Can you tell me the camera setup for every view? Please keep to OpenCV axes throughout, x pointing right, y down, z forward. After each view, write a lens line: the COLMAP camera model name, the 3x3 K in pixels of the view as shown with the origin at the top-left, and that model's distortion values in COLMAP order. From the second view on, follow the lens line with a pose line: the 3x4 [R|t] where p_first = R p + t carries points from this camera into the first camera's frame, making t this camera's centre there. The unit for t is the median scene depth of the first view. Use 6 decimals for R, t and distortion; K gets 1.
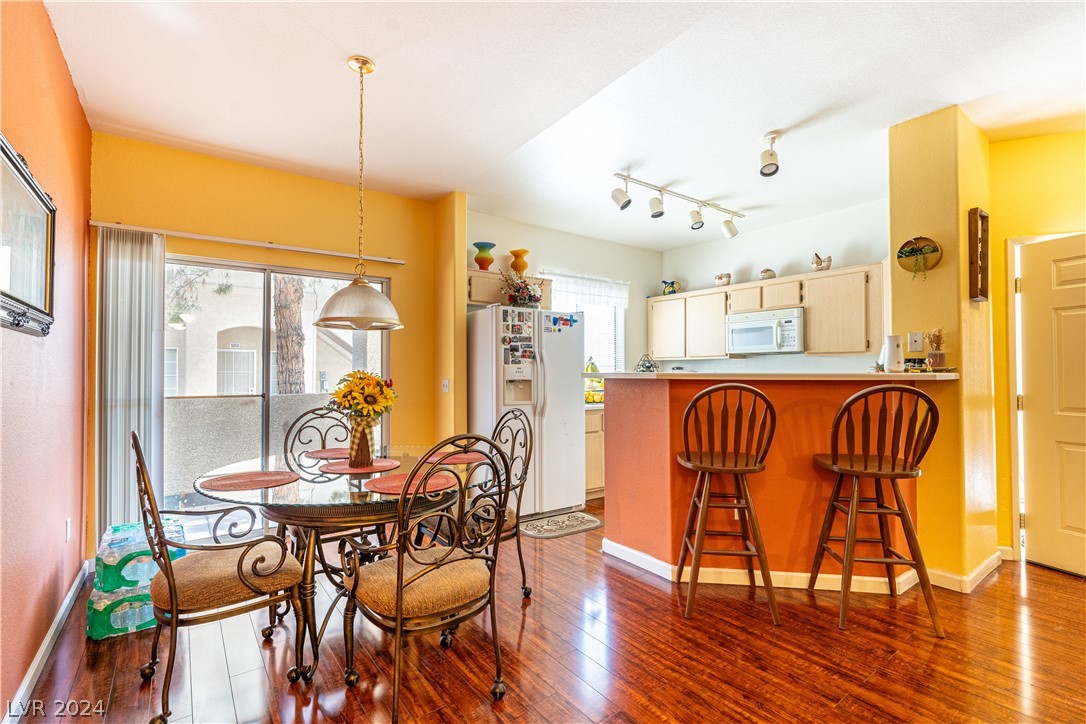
lens RADIAL K [[492.4, 0, 538.2], [0, 492.4, 362.7], [0, 0, 1]] dist [-0.004497, 0.001951]
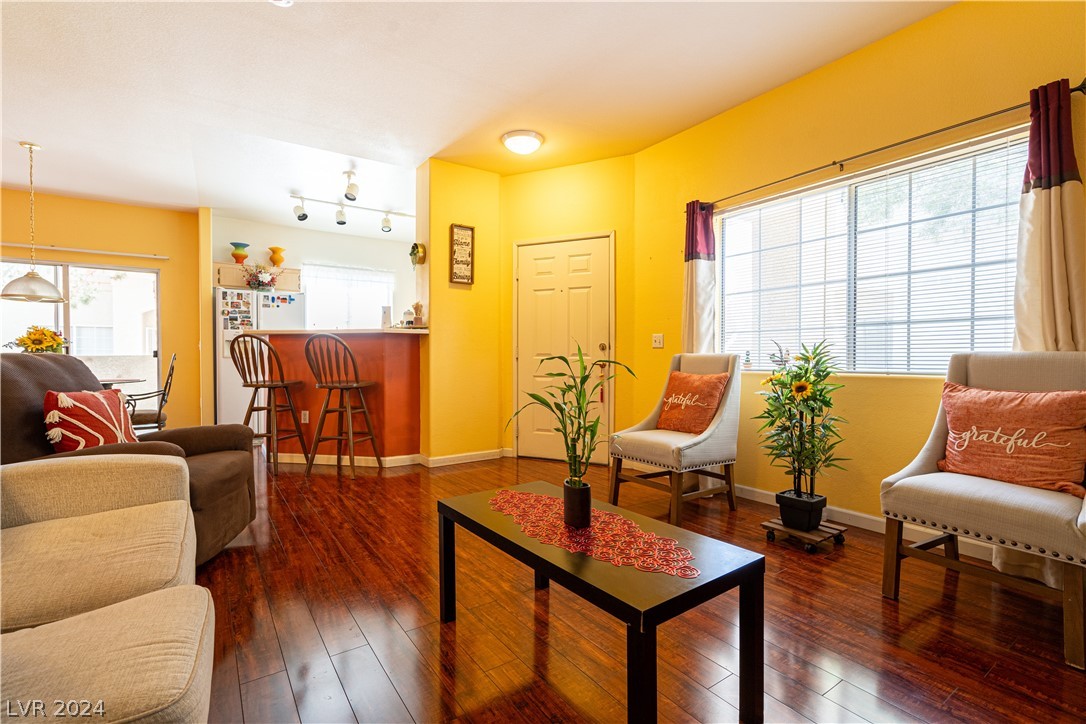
lens RADIAL K [[492.4, 0, 538.2], [0, 492.4, 362.7], [0, 0, 1]] dist [-0.004497, 0.001951]
pose [[0.999441, 0.003463, -0.033255, 0.843640], [-0.002461, 0.999543, 0.030124, 0.051557], [0.033345, -0.030025, 0.998993, -0.380891]]
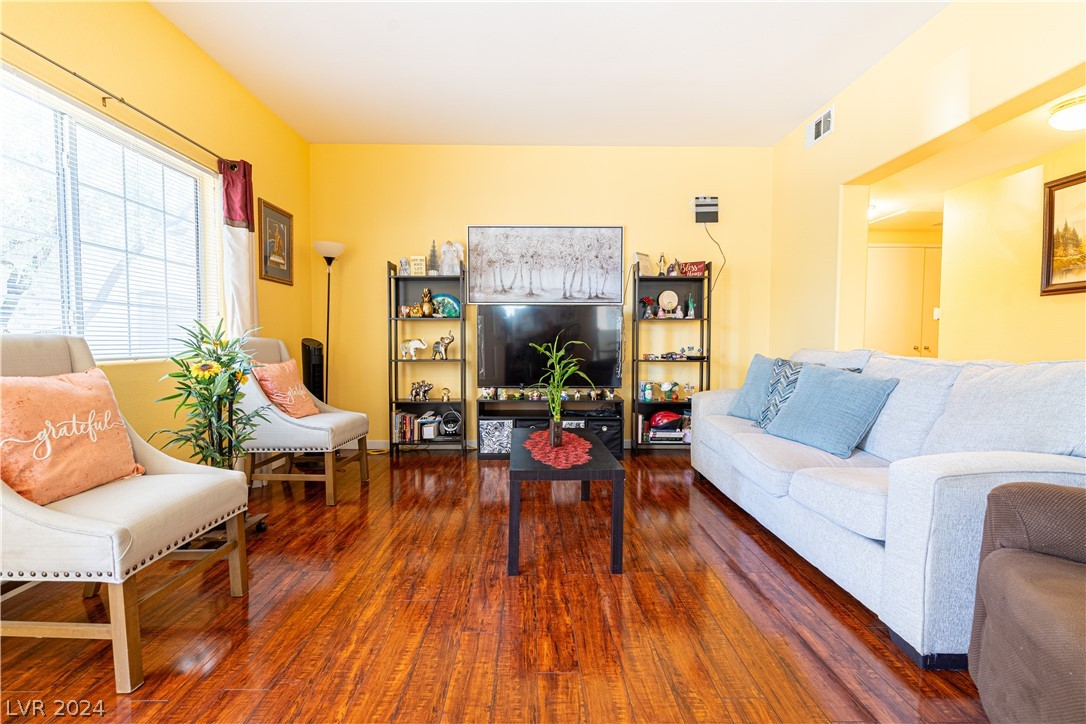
lens RADIAL K [[492.4, 0, 538.2], [0, 492.4, 362.7], [0, 0, 1]] dist [-0.004497, 0.001951]
pose [[-0.810281, -0.024120, 0.585545, 0.521549], [-0.010051, 0.999578, 0.027267, 0.068331], [-0.585955, 0.016208, -0.810181, 0.507555]]
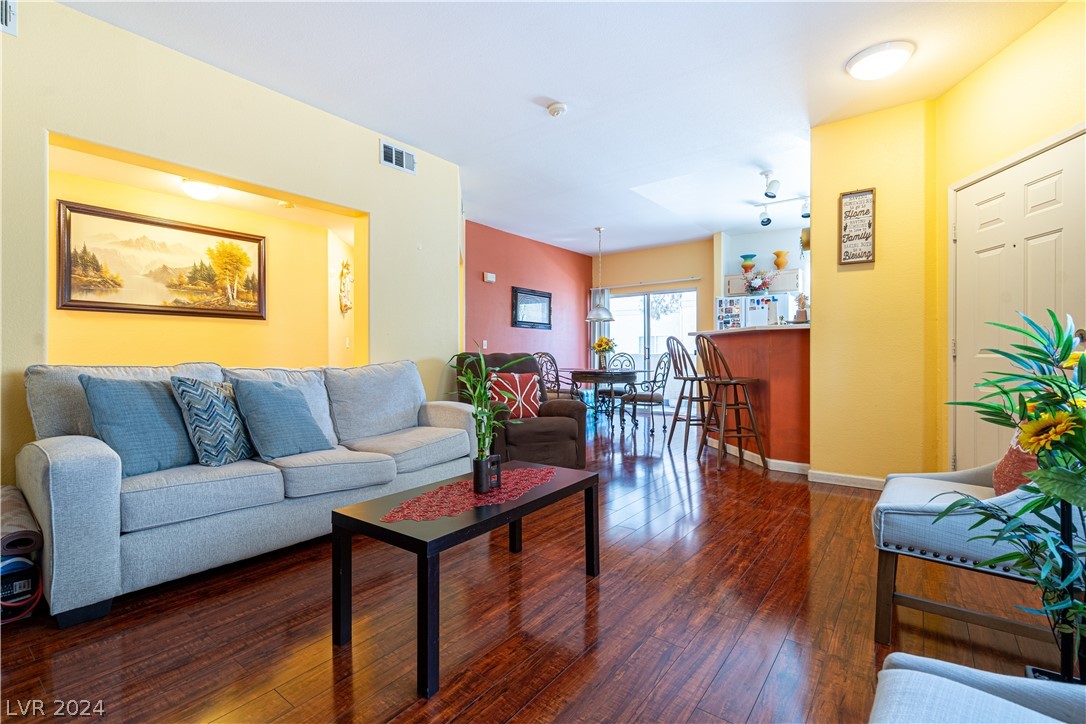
lens RADIAL K [[493.6, 0, 537.5], [0, 493.6, 353.3], [0, 0, 1]] dist [-0.003305, 0.000533]
pose [[0.276820, -0.000042, -0.960922, 1.327737], [0.016679, 0.999850, 0.004761, 0.055928], [0.960777, -0.017346, 0.276779, -0.083189]]
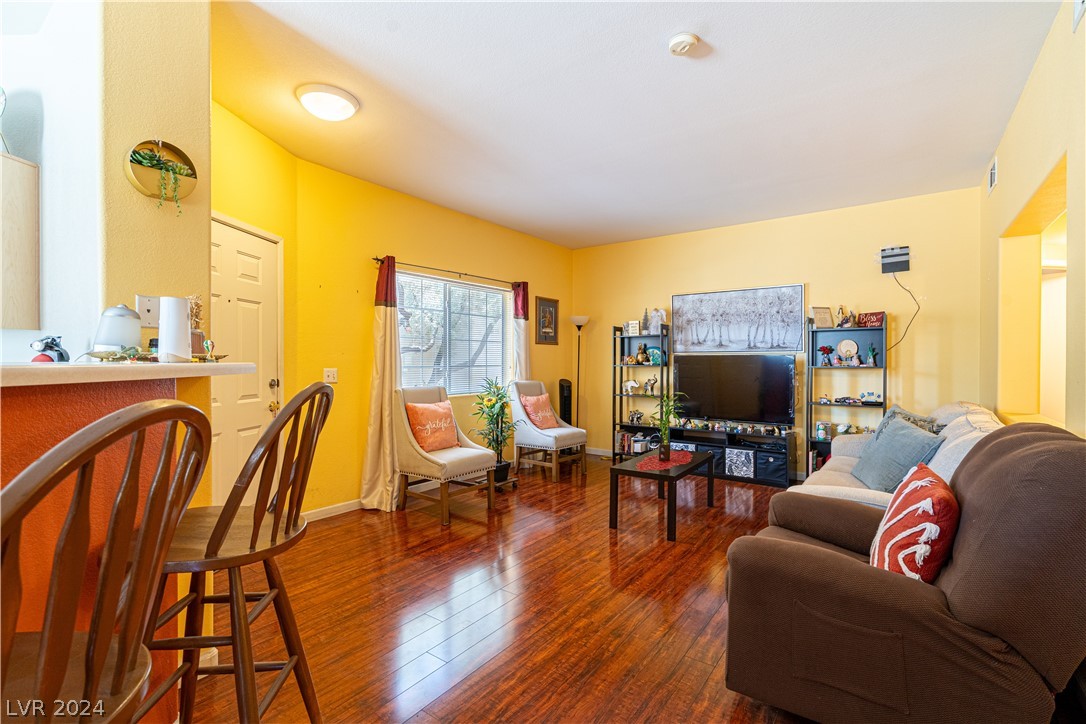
lens RADIAL K [[492.4, 0, 538.2], [0, 492.4, 362.7], [0, 0, 1]] dist [-0.004497, 0.001951]
pose [[-0.291493, -0.000305, 0.956573, 0.034477], [-0.016390, 0.999855, -0.004676, 0.010476], [-0.956432, -0.017042, -0.291456, 0.506499]]
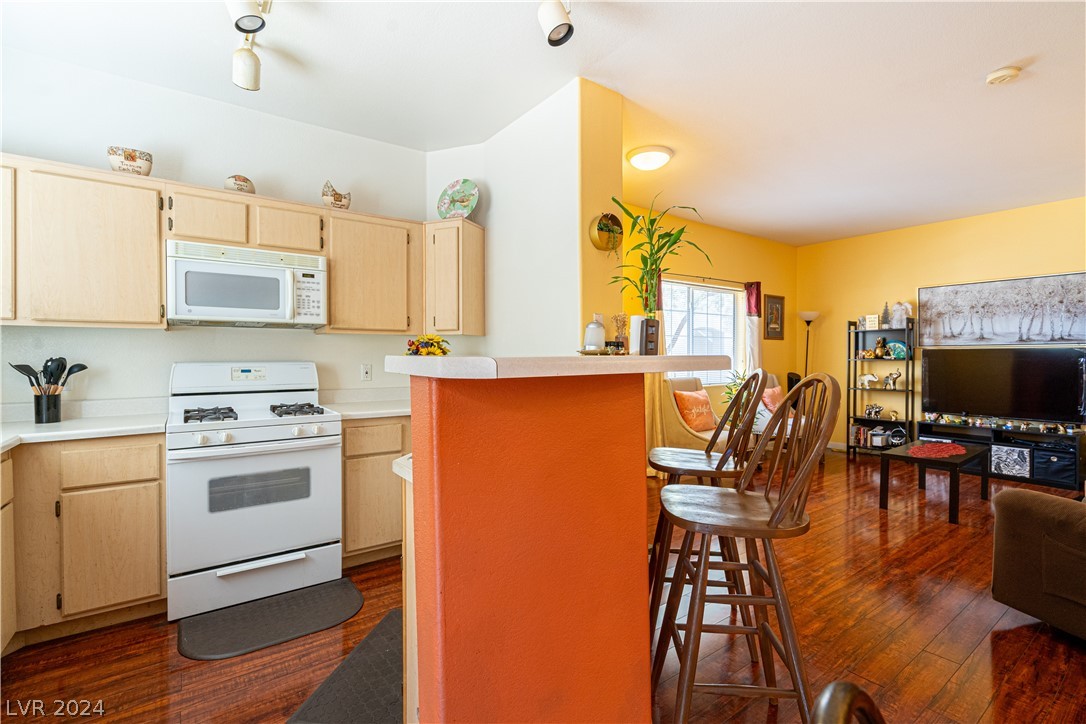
lens RADIAL K [[492.4, 0, 538.2], [0, 492.4, 362.7], [0, 0, 1]] dist [-0.004497, 0.001951]
pose [[0.012484, -0.010065, 0.999871, -0.122690], [-0.016043, 0.999819, 0.010265, 0.017262], [-0.999793, -0.016169, 0.012320, 0.778636]]
